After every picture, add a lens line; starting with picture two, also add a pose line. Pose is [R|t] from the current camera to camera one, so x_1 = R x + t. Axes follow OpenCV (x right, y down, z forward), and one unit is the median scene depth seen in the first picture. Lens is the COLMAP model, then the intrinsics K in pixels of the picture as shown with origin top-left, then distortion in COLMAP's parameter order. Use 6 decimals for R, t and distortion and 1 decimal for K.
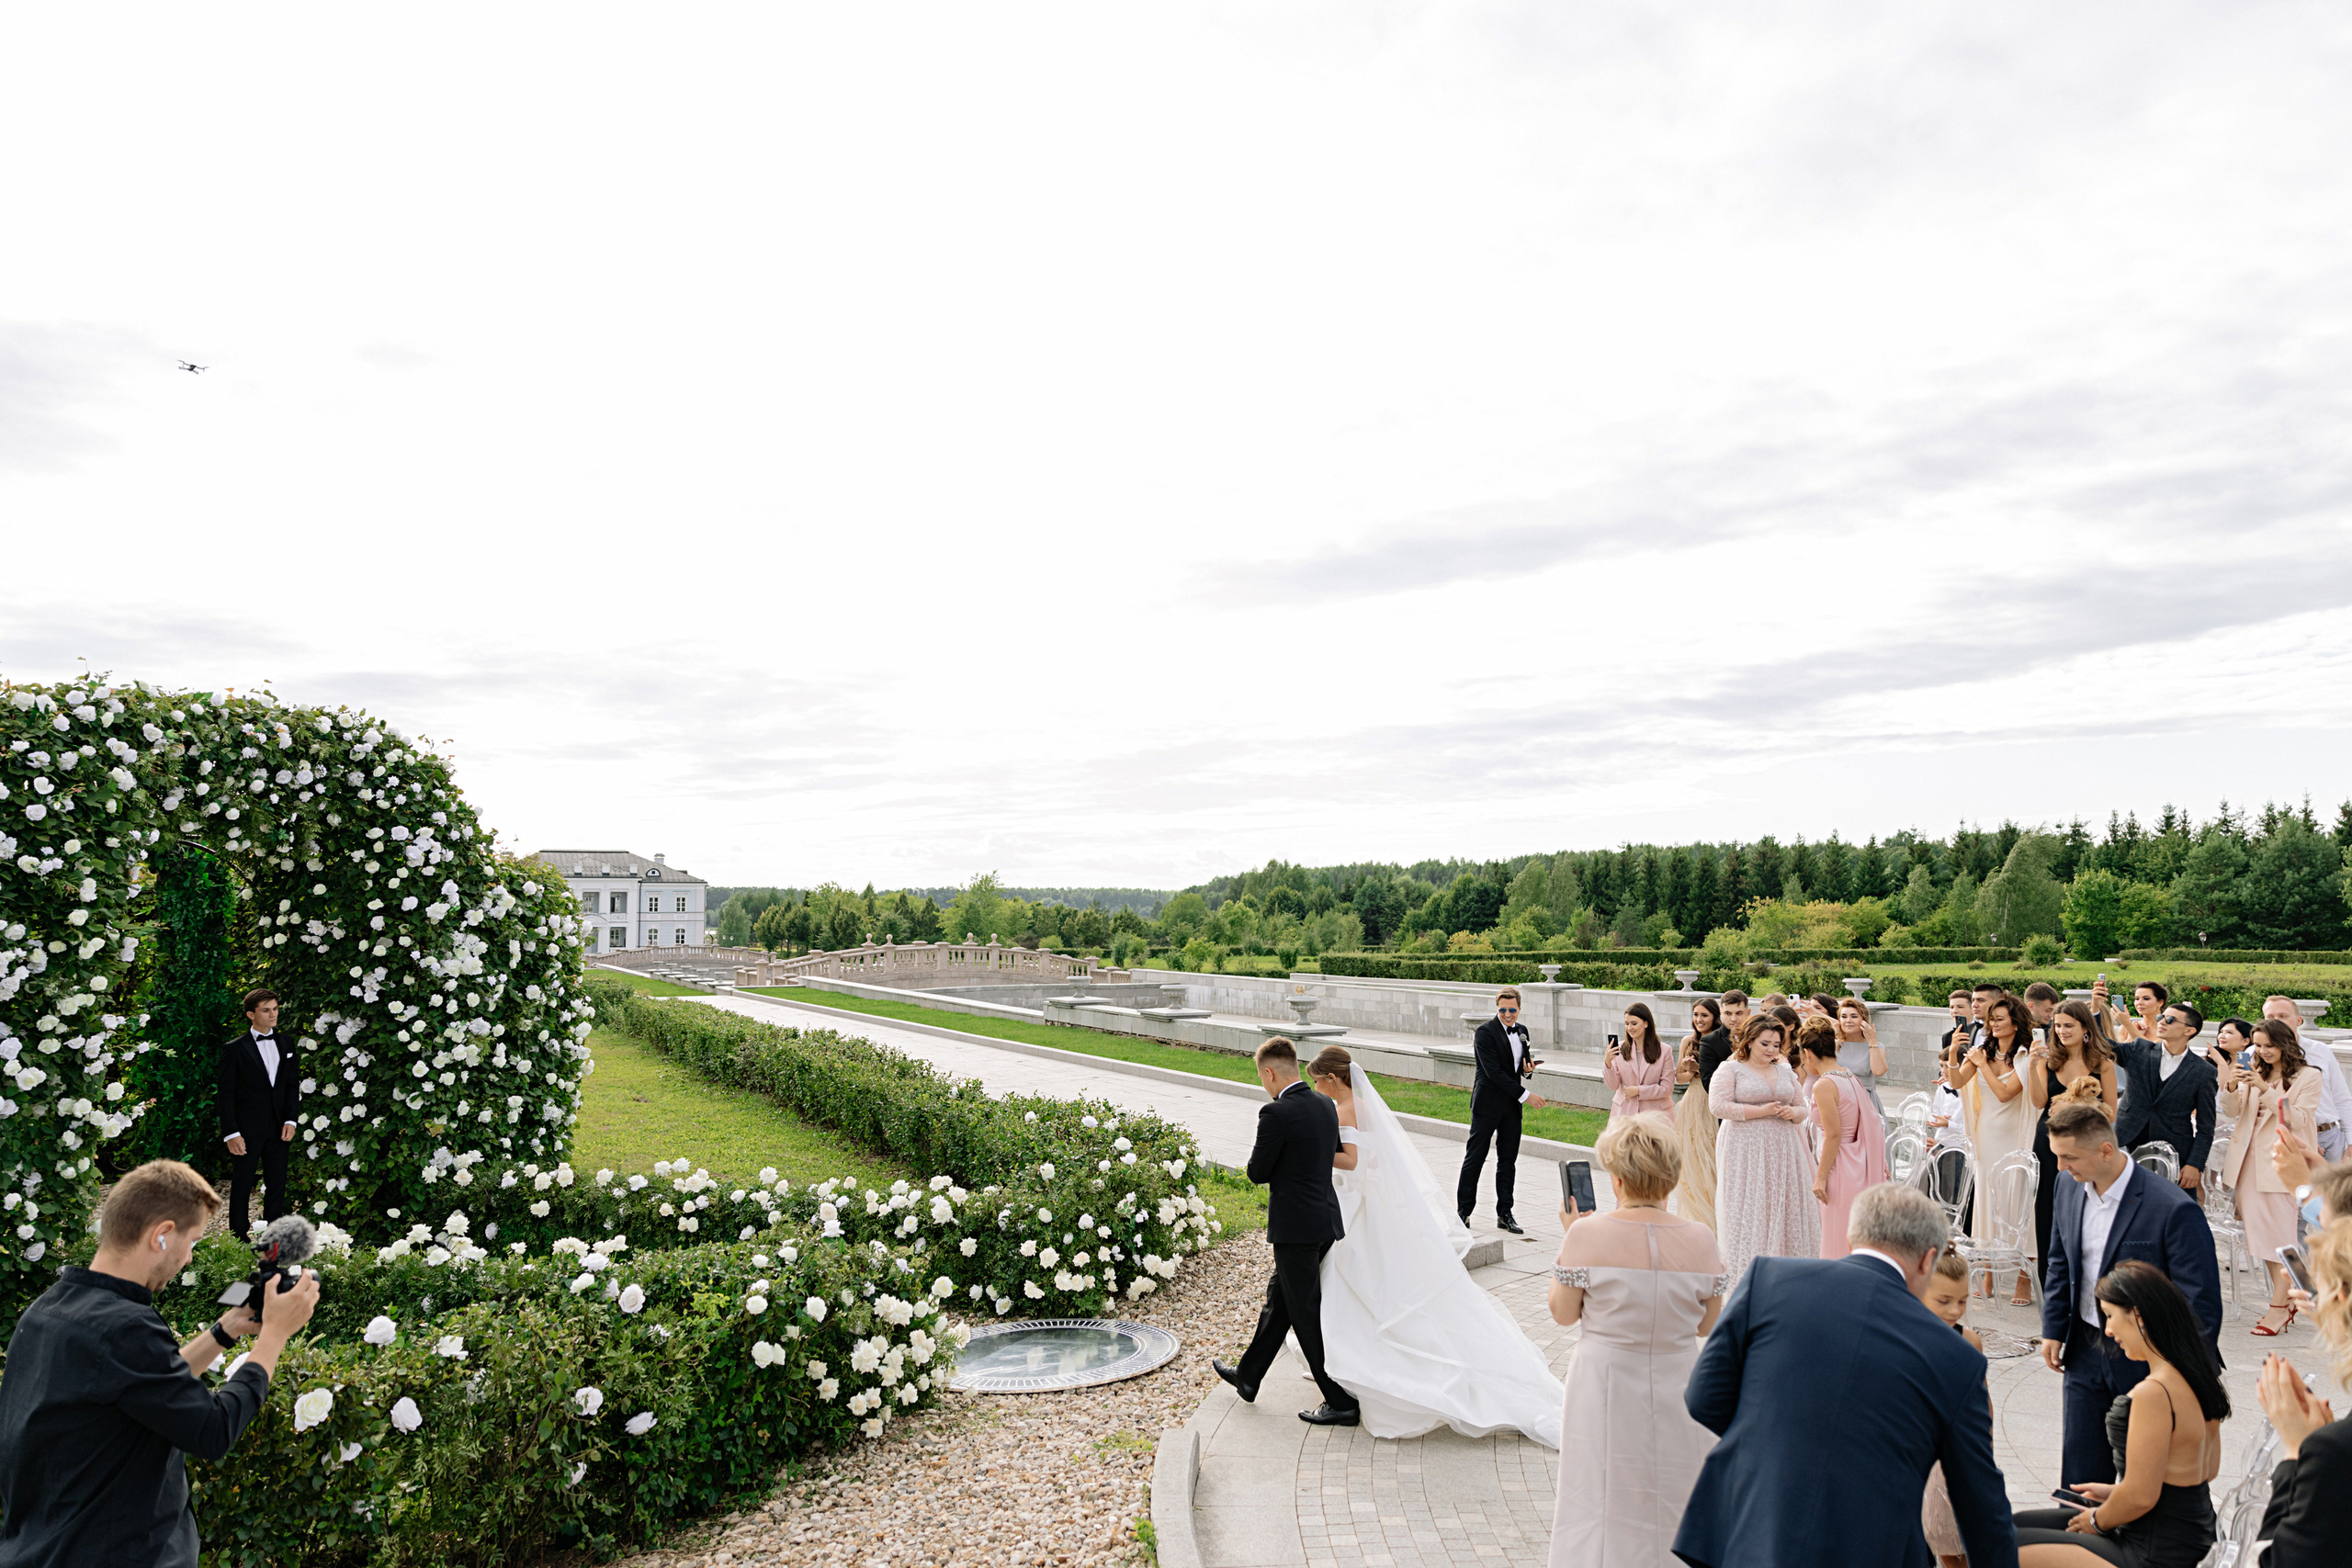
lens RADIAL K [[1600.9, 0, 1176.0], [0, 1600.9, 784.0], [0, 0, 1]] dist [-0.000066, 0.002733]
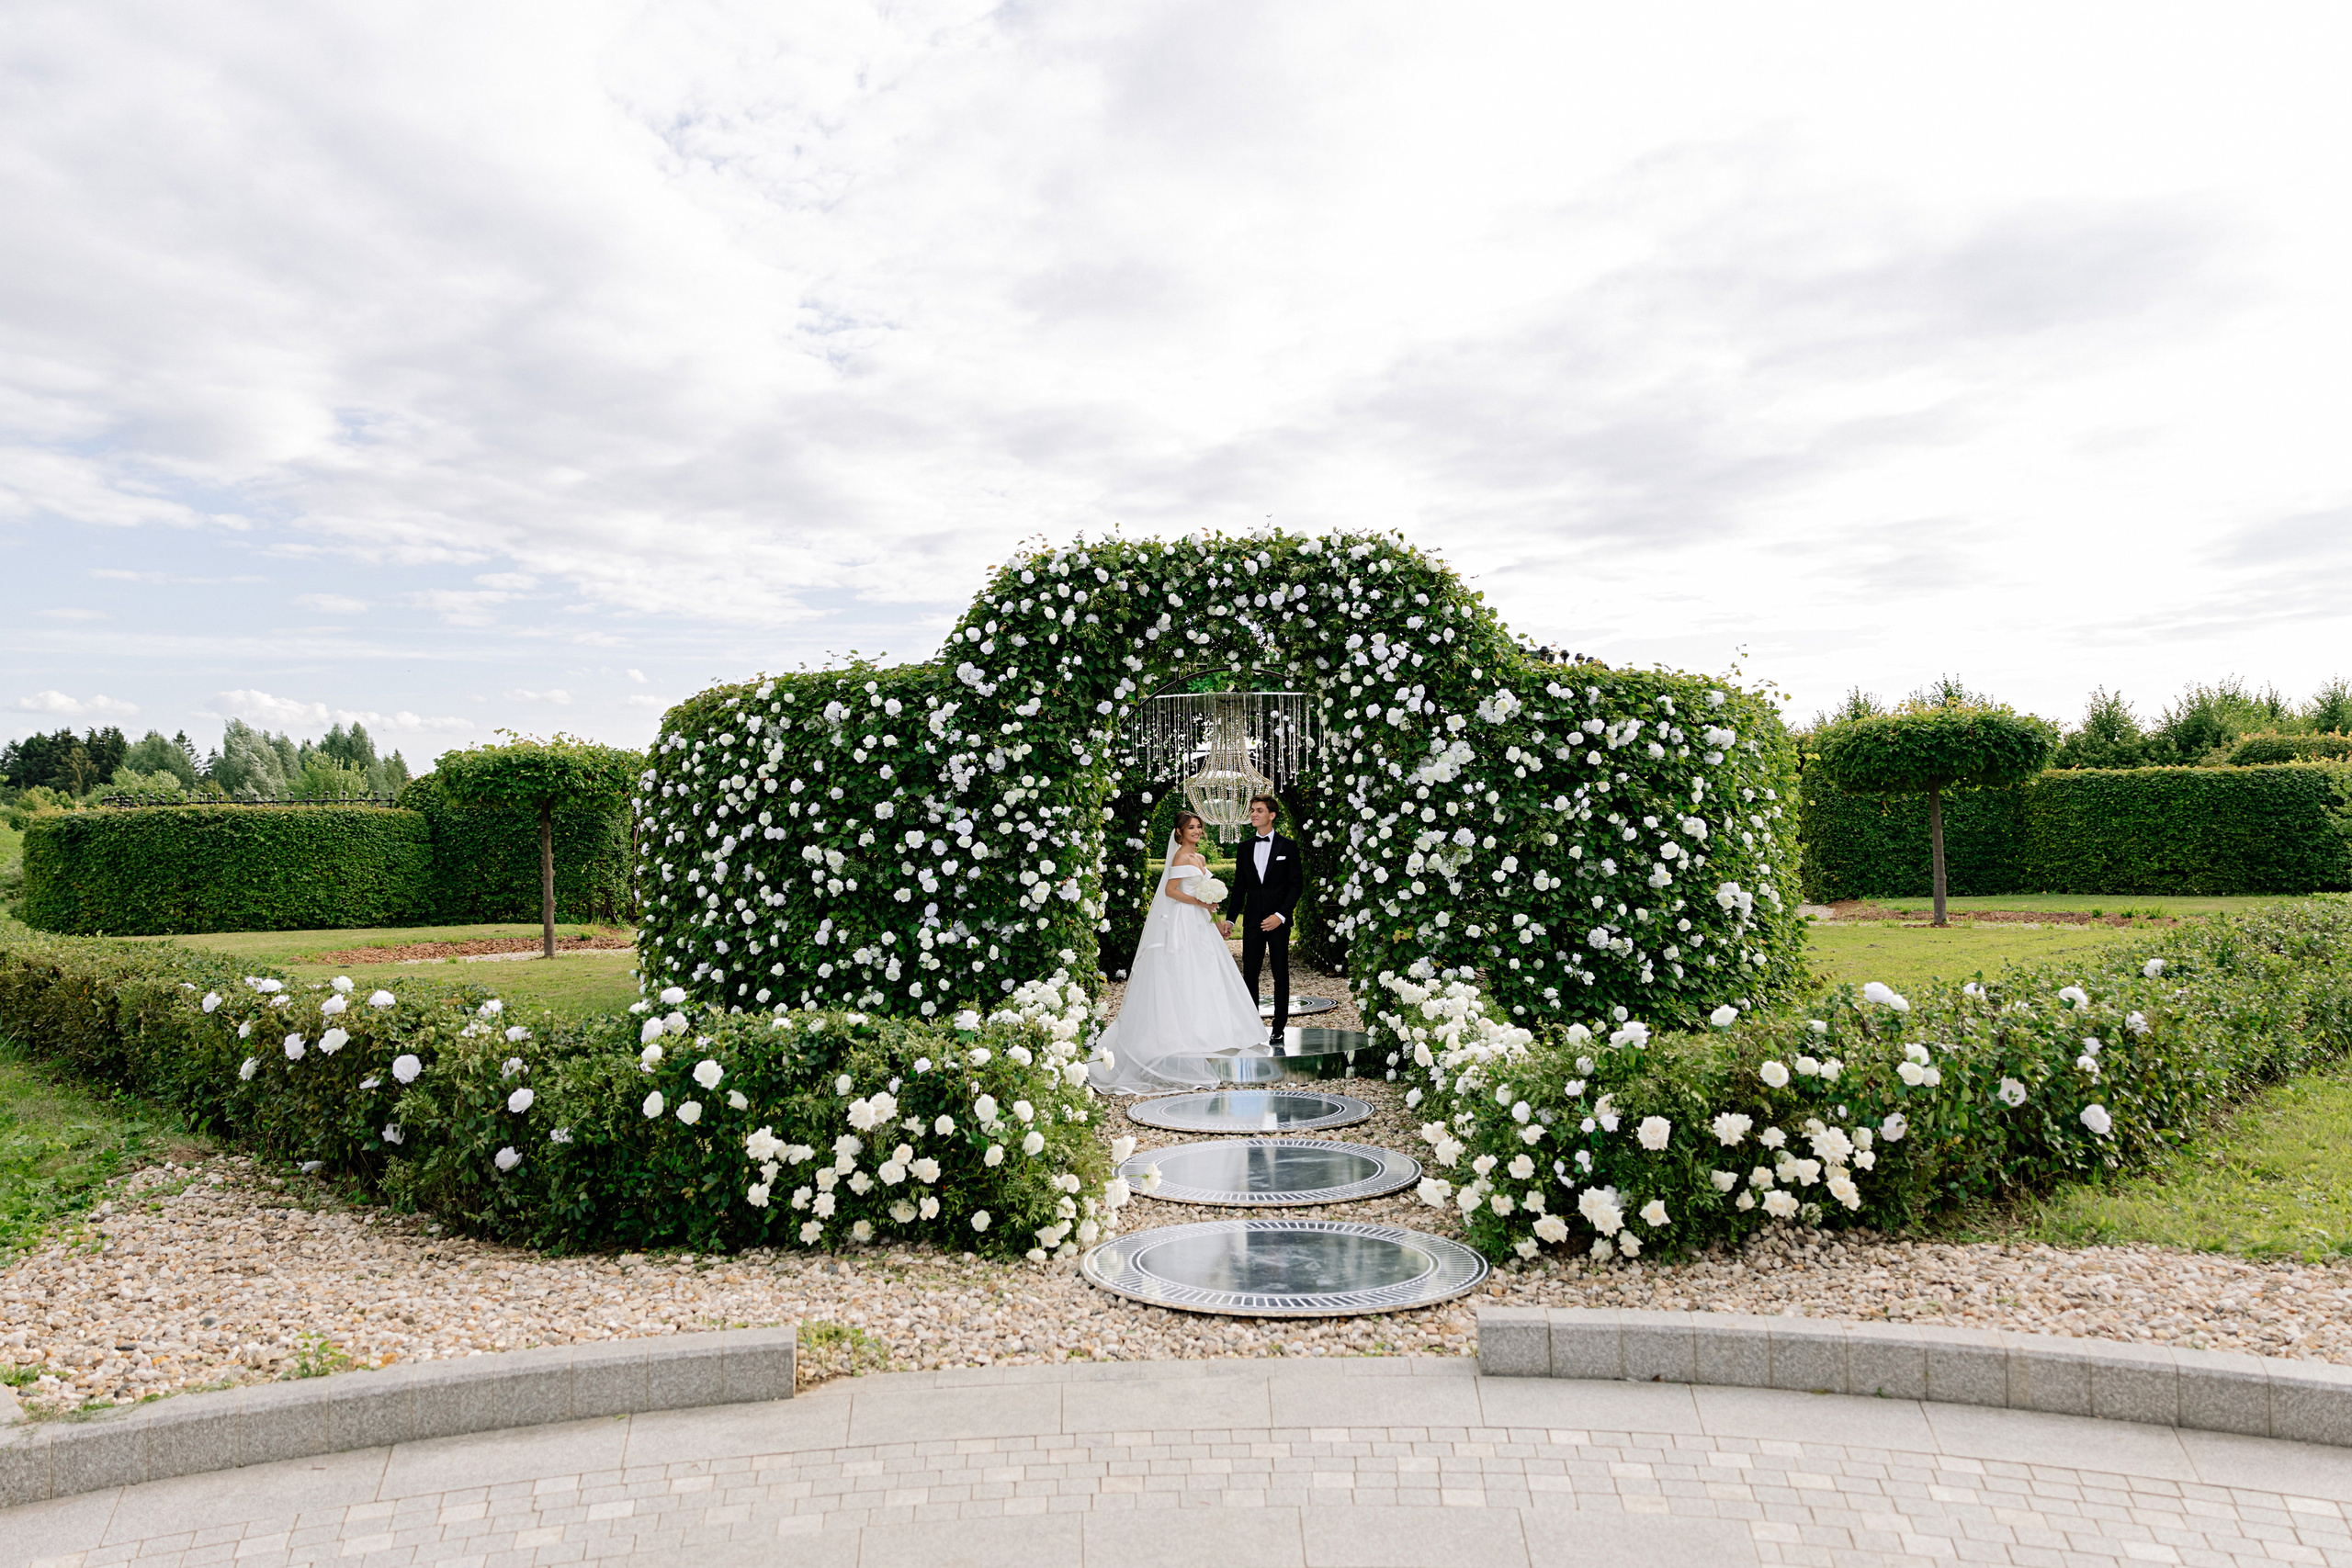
lens RADIAL K [[1600.9, 0, 1176.0], [0, 1600.9, 784.0], [0, 0, 1]] dist [-0.000066, 0.002733]
pose [[0.285531, -0.025887, -0.958020, 0.433737], [0.093116, 0.995655, 0.000848, 0.105930], [0.953835, -0.089449, 0.286701, 0.581437]]
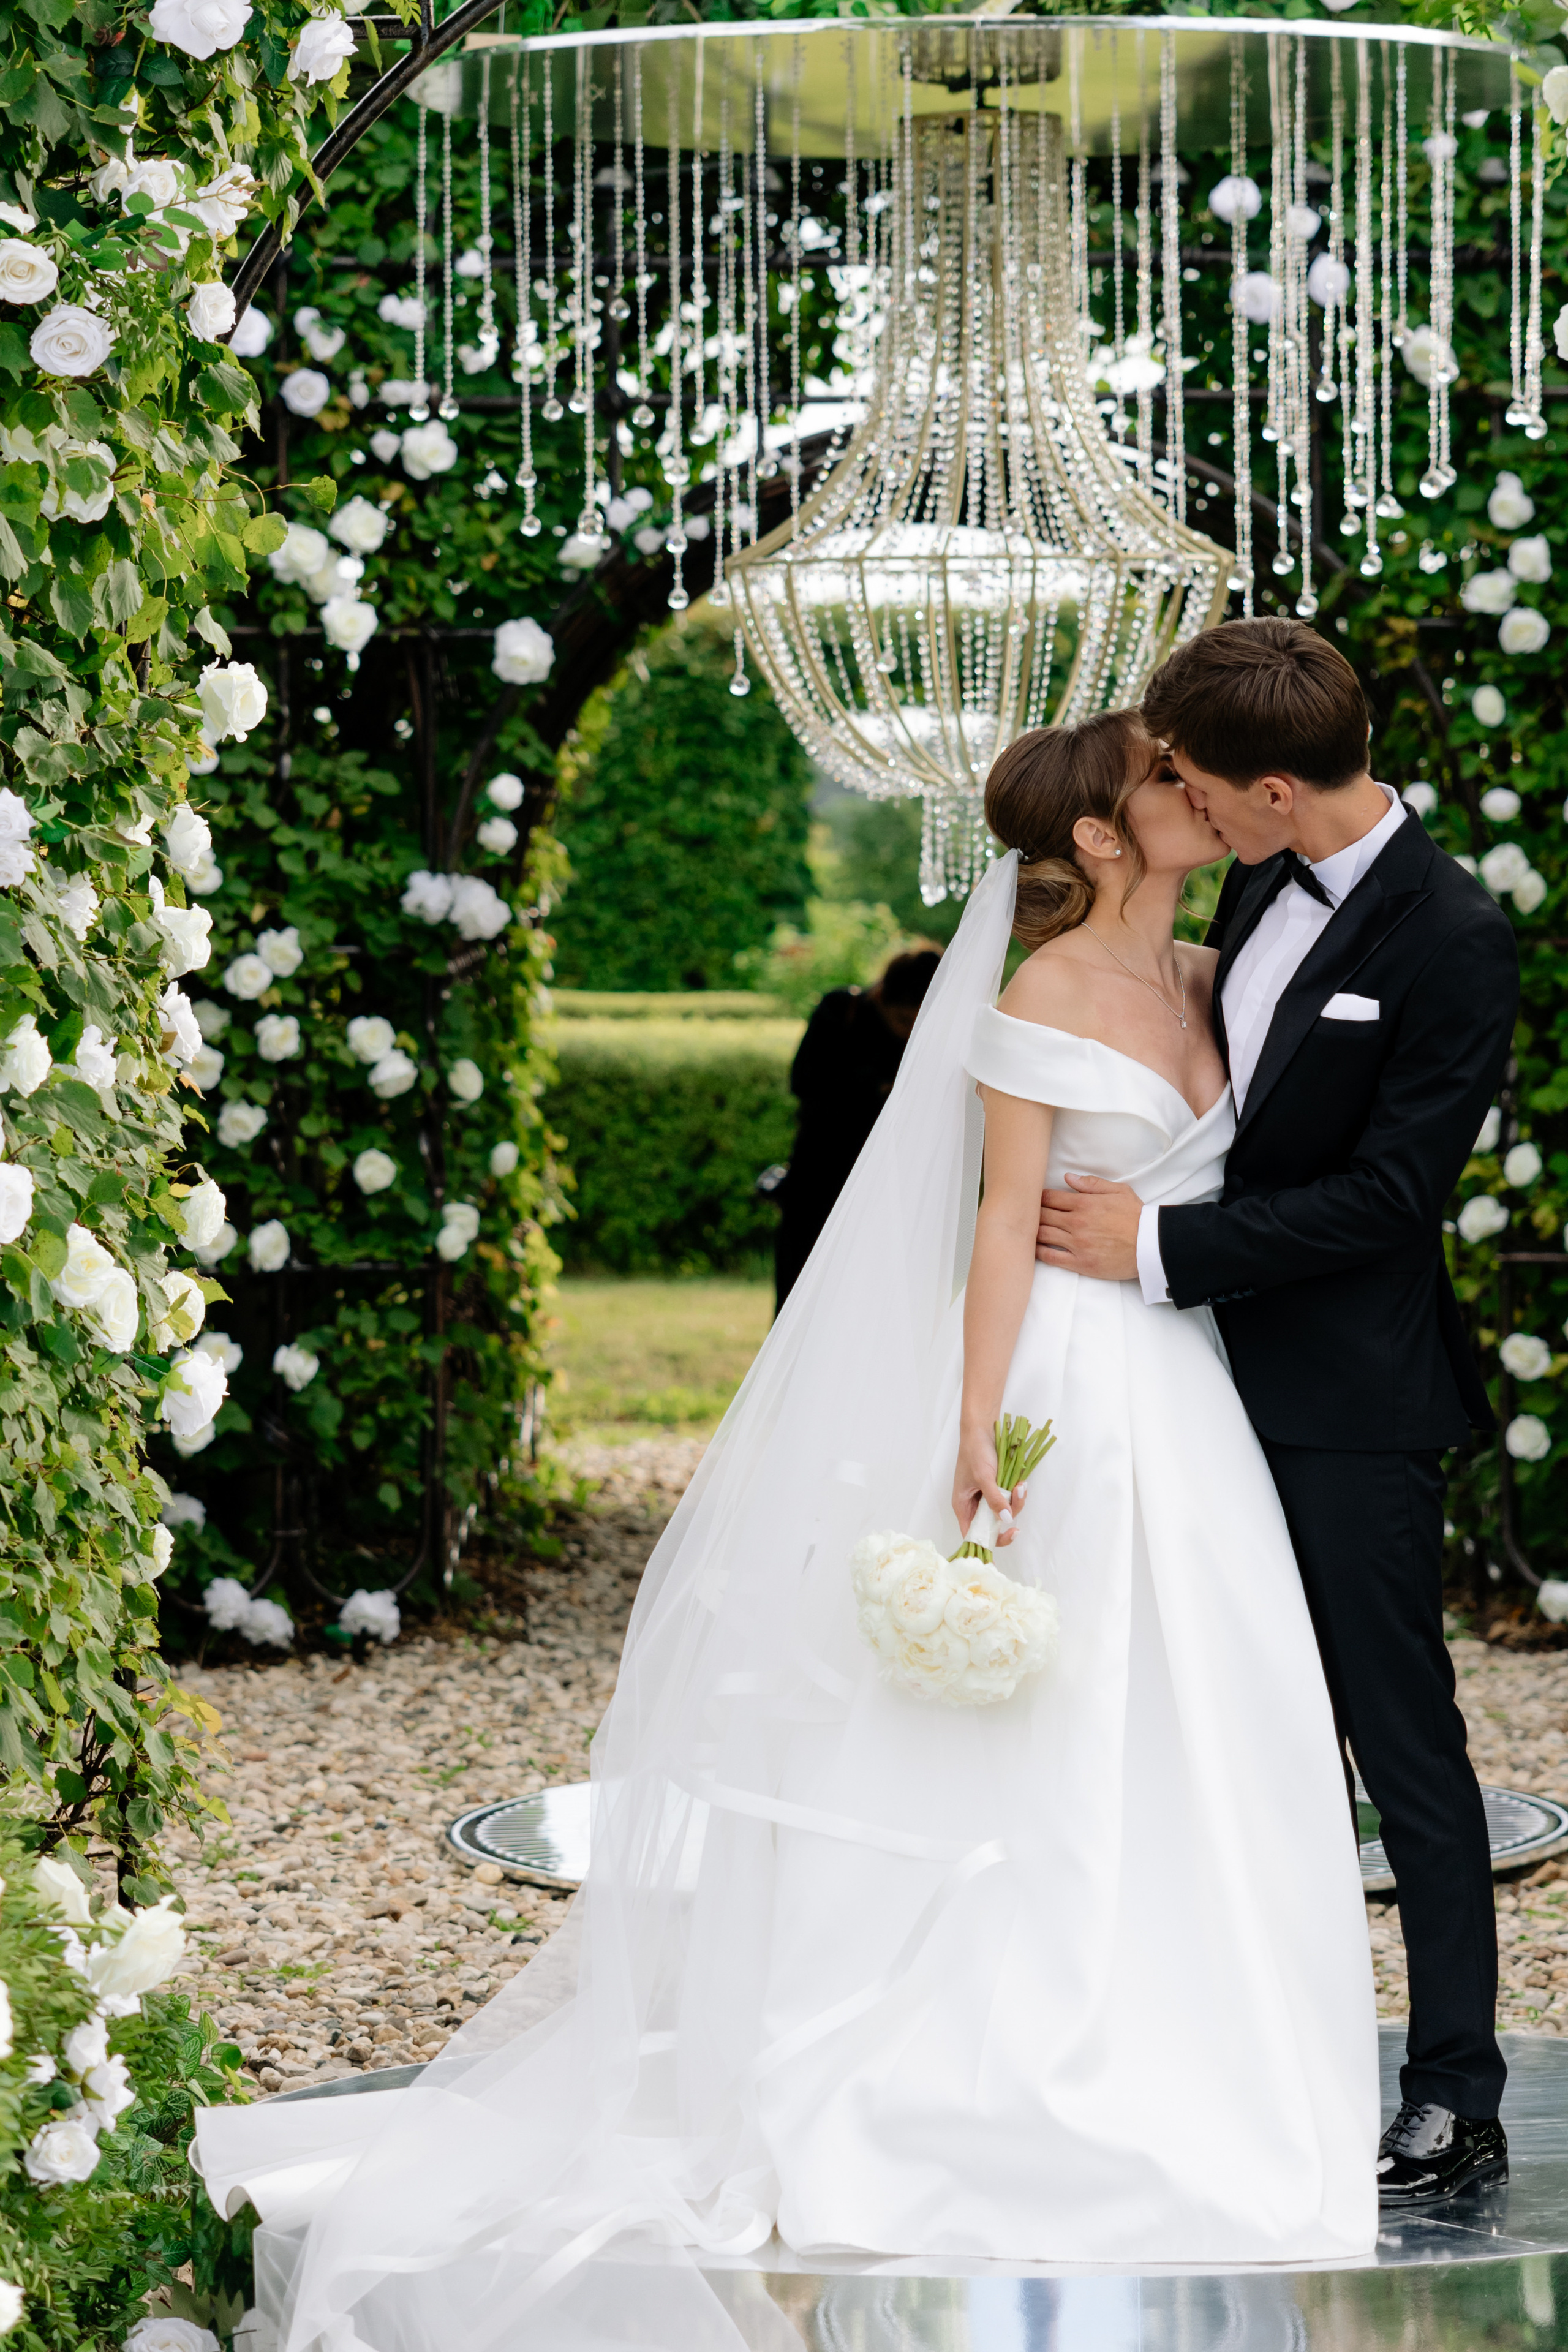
lens RADIAL K [[7378.0, 0, 831.5], [0, 7378.0, 1173.0], [0, 0, 1]] dist [0.045737, 2.101329]
pose [[0.300297, 0.045217, -0.952774, 0.174219], [0.078857, 0.994280, 0.072041, 0.120803], [0.950581, -0.096766, 0.295013, 0.664926]]
